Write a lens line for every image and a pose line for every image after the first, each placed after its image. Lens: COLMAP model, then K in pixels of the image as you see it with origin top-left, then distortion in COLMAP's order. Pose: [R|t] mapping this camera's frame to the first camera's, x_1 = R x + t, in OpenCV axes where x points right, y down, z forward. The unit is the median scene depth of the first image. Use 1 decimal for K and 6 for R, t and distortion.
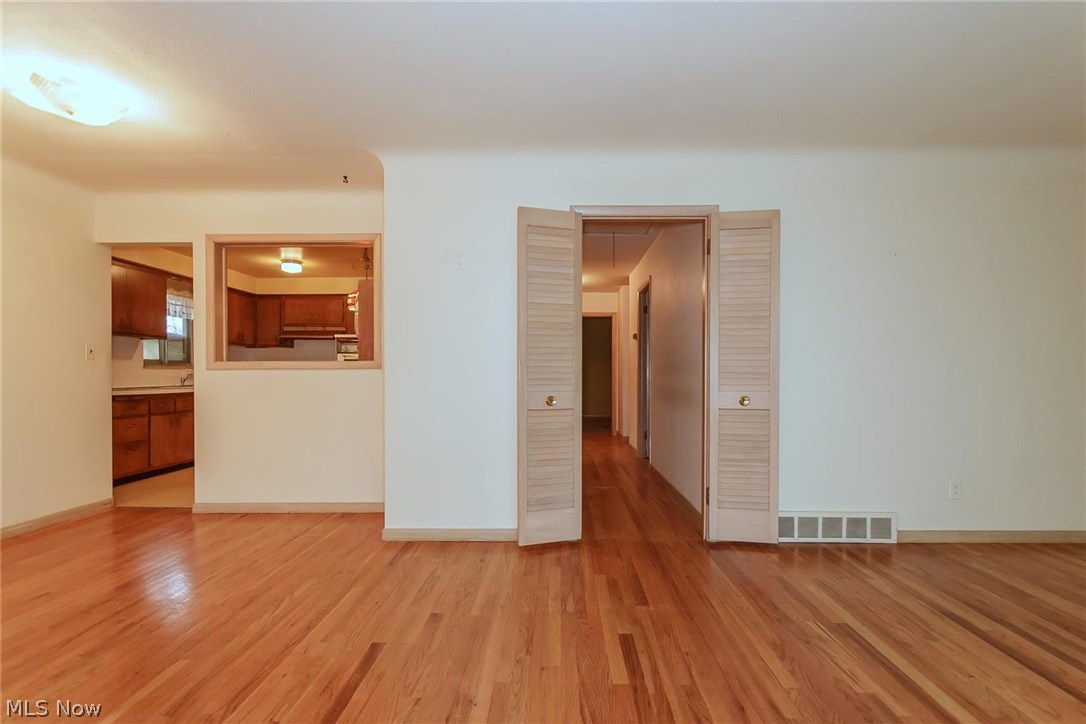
lens RADIAL K [[514.3, 0, 556.2], [0, 514.3, 376.2], [0, 0, 1]] dist [0.010245, -0.001161]
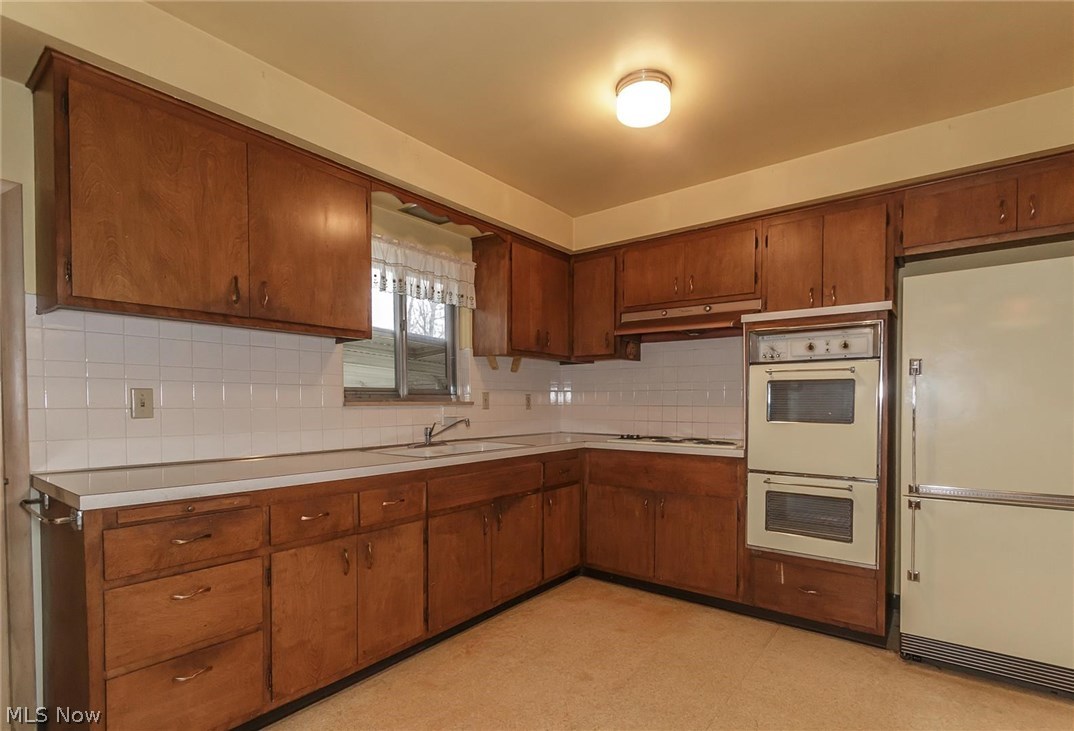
lens RADIAL K [[519.4, 0, 536.2], [0, 519.4, 411.0], [0, 0, 1]] dist [0.005178, -0.000001]
pose [[0.798509, 0.008806, -0.601918, -0.318361], [-0.002275, 0.999930, 0.011611, -0.014311], [0.601978, -0.007902, 0.798473, 0.599157]]
